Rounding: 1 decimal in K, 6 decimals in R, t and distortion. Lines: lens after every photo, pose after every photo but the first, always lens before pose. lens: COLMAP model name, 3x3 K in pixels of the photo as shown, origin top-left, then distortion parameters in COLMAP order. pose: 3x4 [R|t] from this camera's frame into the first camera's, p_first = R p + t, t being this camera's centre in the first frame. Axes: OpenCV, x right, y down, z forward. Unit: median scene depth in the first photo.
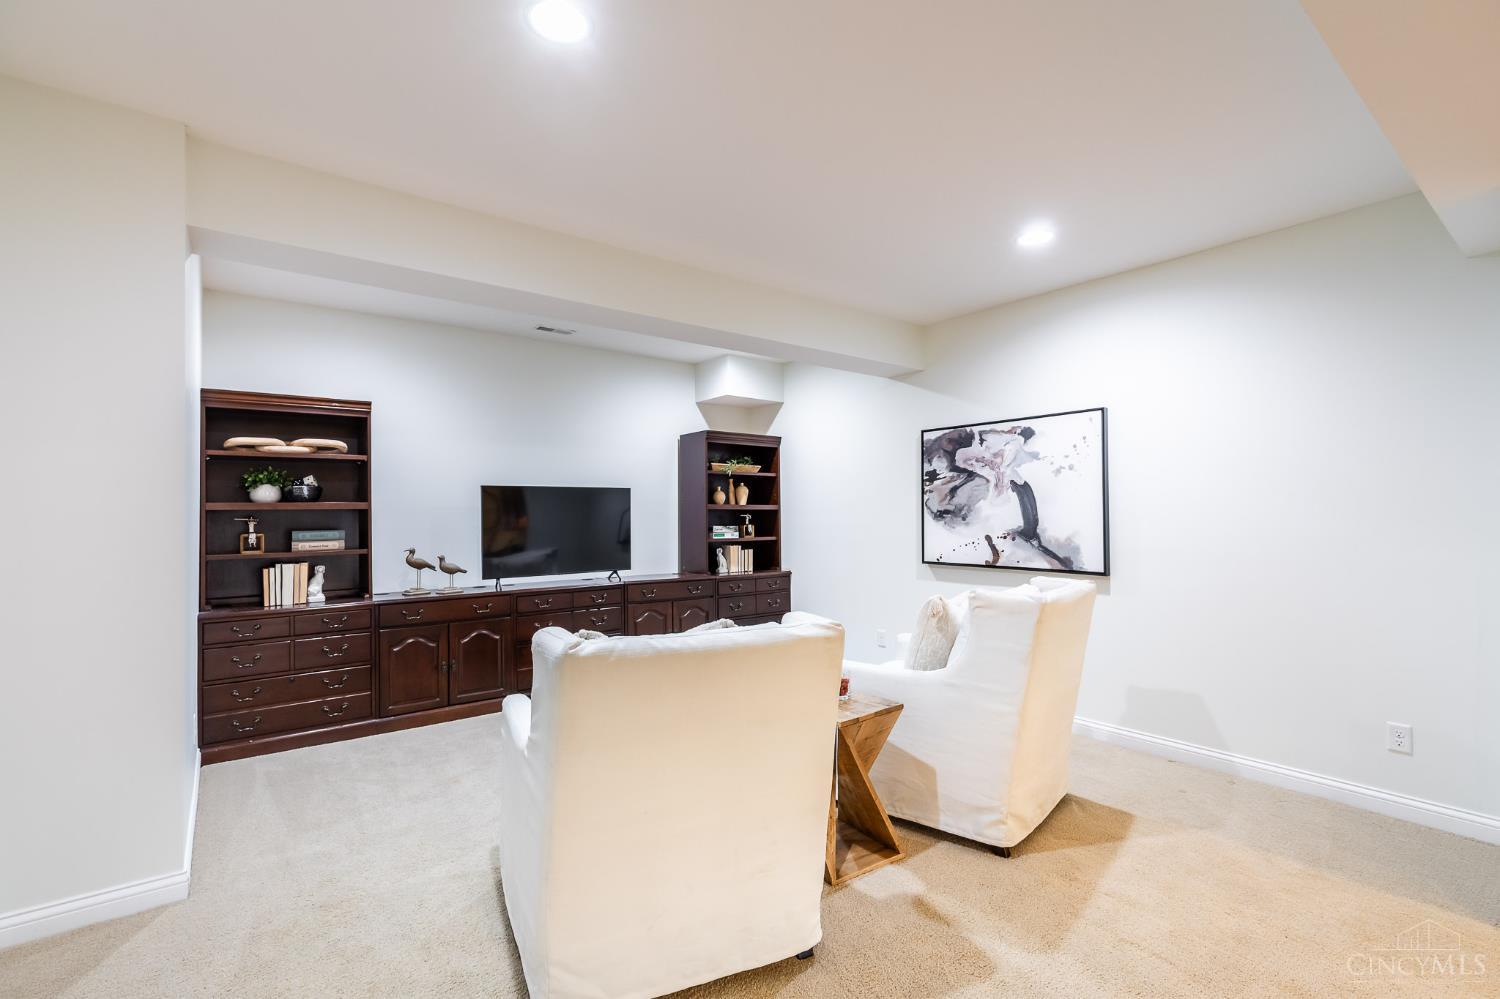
lens RADIAL K [[668.0, 0, 743.1], [0, 668.0, 504.9], [0, 0, 1]] dist [0.002428, 0.000288]
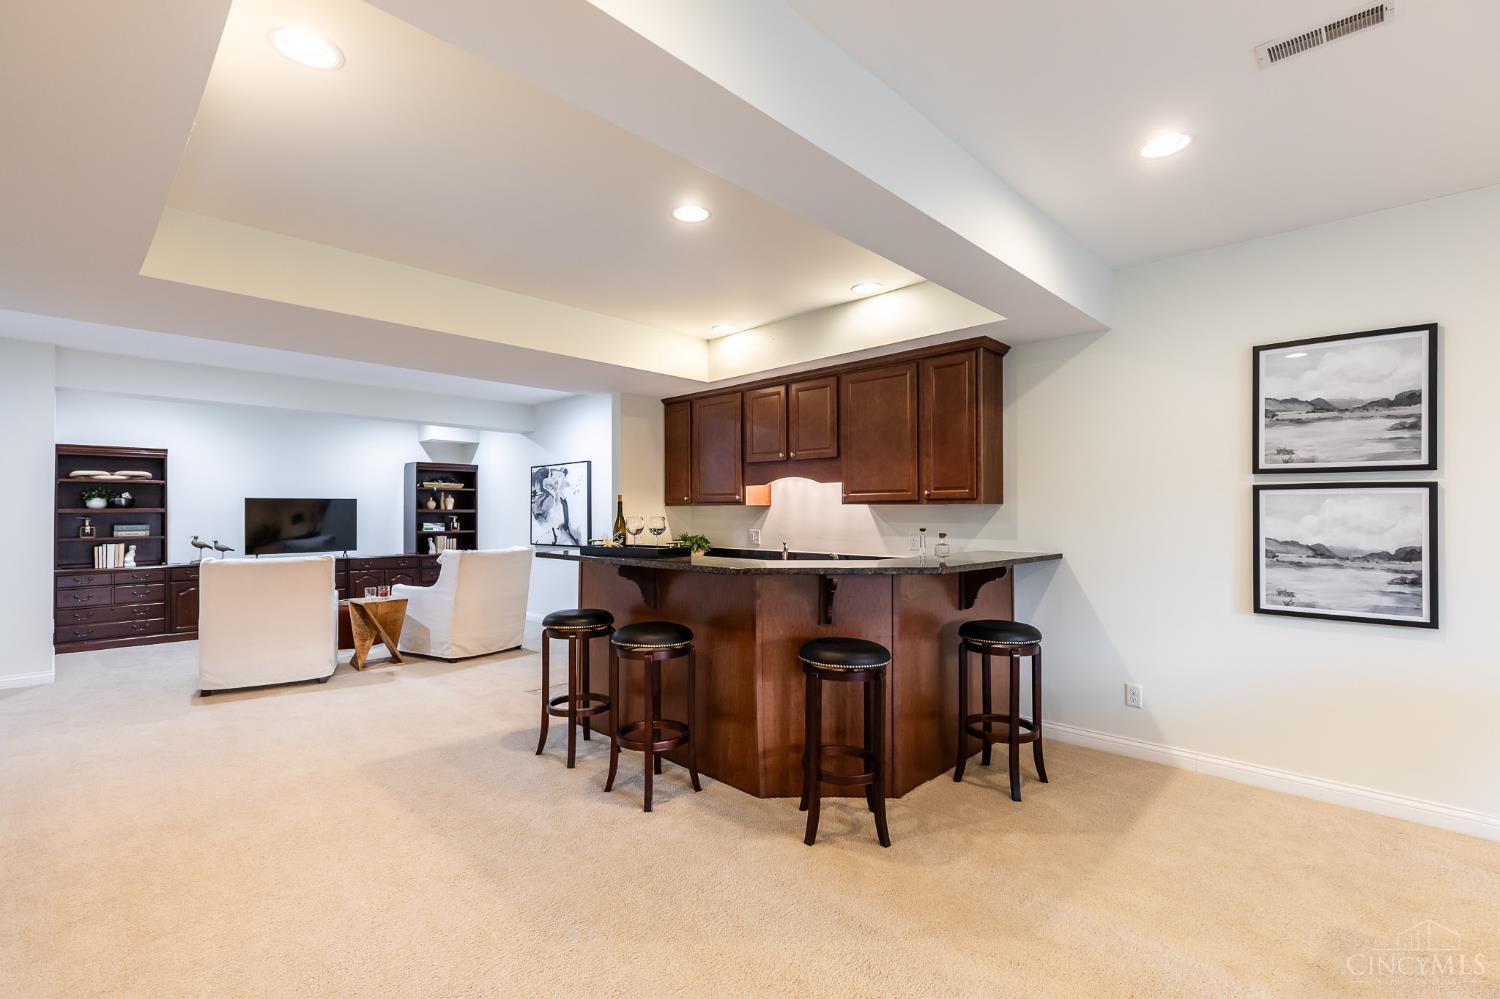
lens RADIAL K [[668.0, 0, 743.1], [0, 668.0, 504.9], [0, 0, 1]] dist [0.002428, 0.000288]
pose [[0.990002, 0.004396, 0.140986, 0.652445], [-0.004287, 0.999990, -0.001079, -0.016782], [-0.140989, 0.000464, 0.990011, -0.889428]]
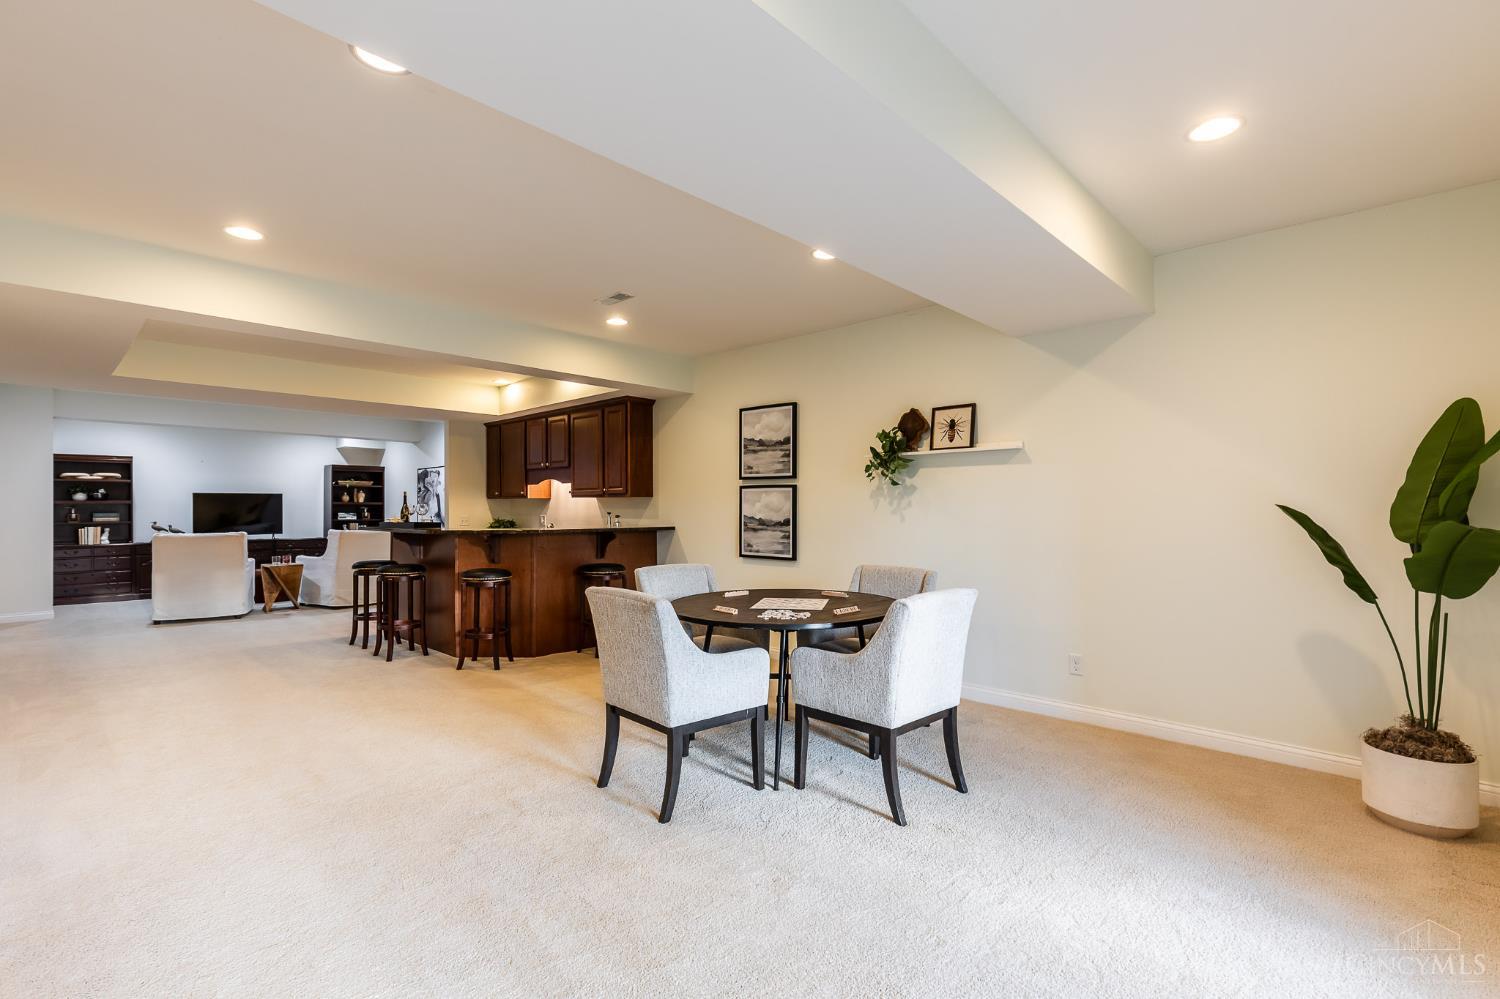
lens RADIAL K [[685.1, 0, 745.0], [0, 685.1, 504.3], [0, 0, 1]] dist [0.002562, -0.000533]
pose [[0.988264, 0.003815, 0.152706, 1.147762], [-0.004544, 0.999980, 0.004422, -0.010991], [-0.152686, -0.005064, 0.988262, -1.628278]]
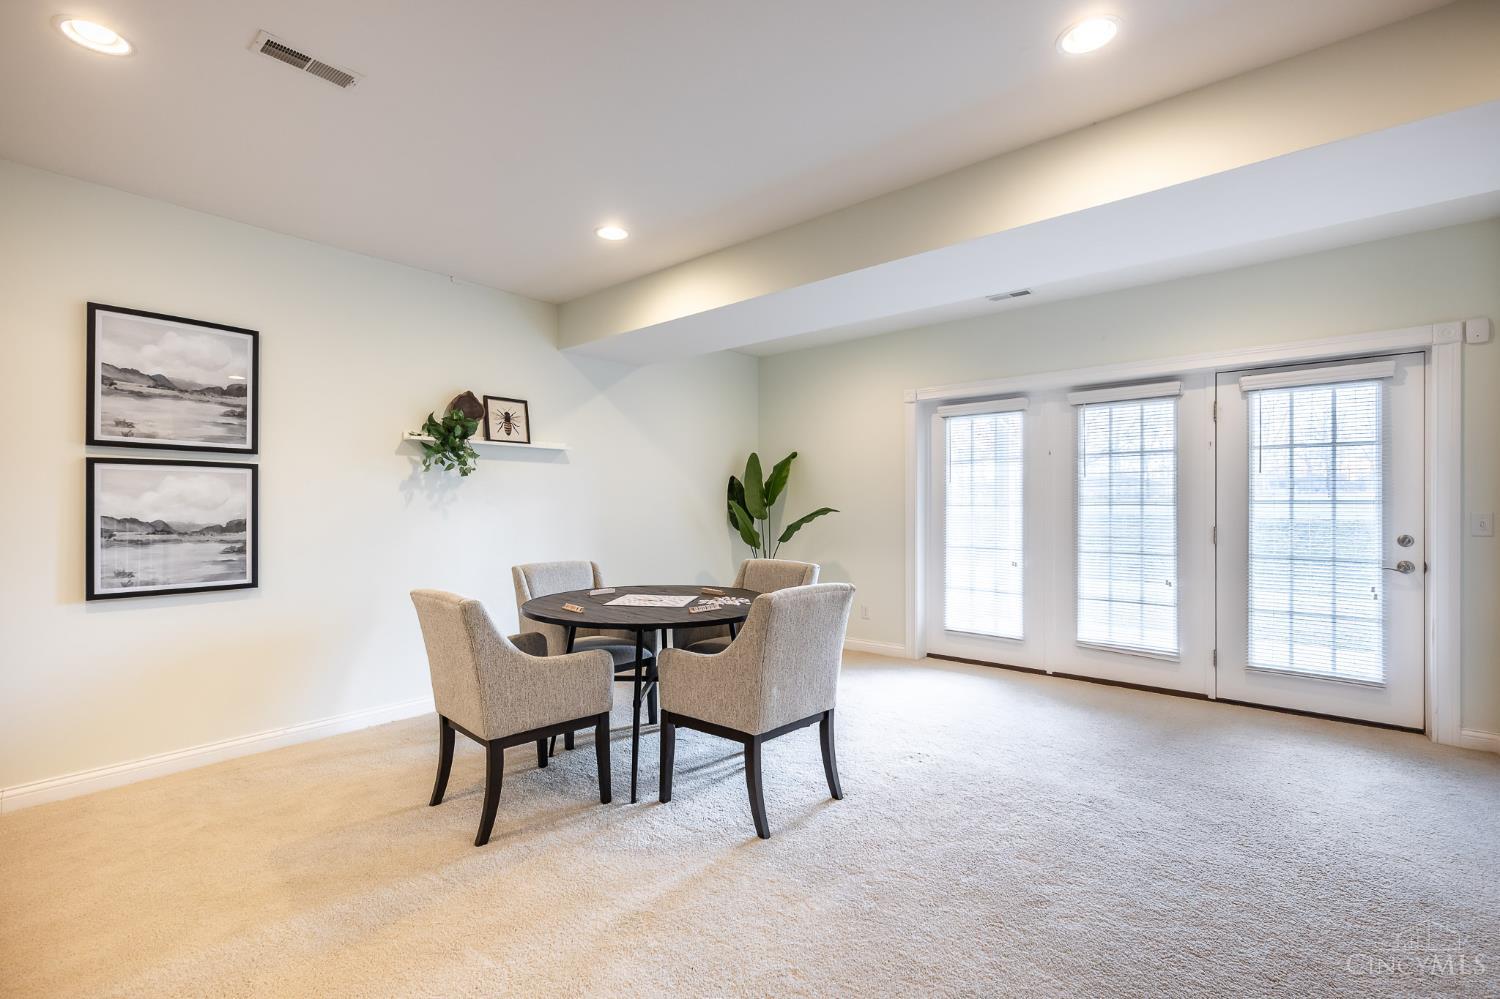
lens RADIAL K [[676.7, 0, 742.5], [0, 676.7, 504.5], [0, 0, 1]] dist [0.004650, 0.000540]
pose [[-0.200503, 0.007616, 0.979664, 0.521566], [-0.005255, 0.999947, -0.008849, 0.008791], [-0.979679, -0.006922, -0.200452, -0.725881]]
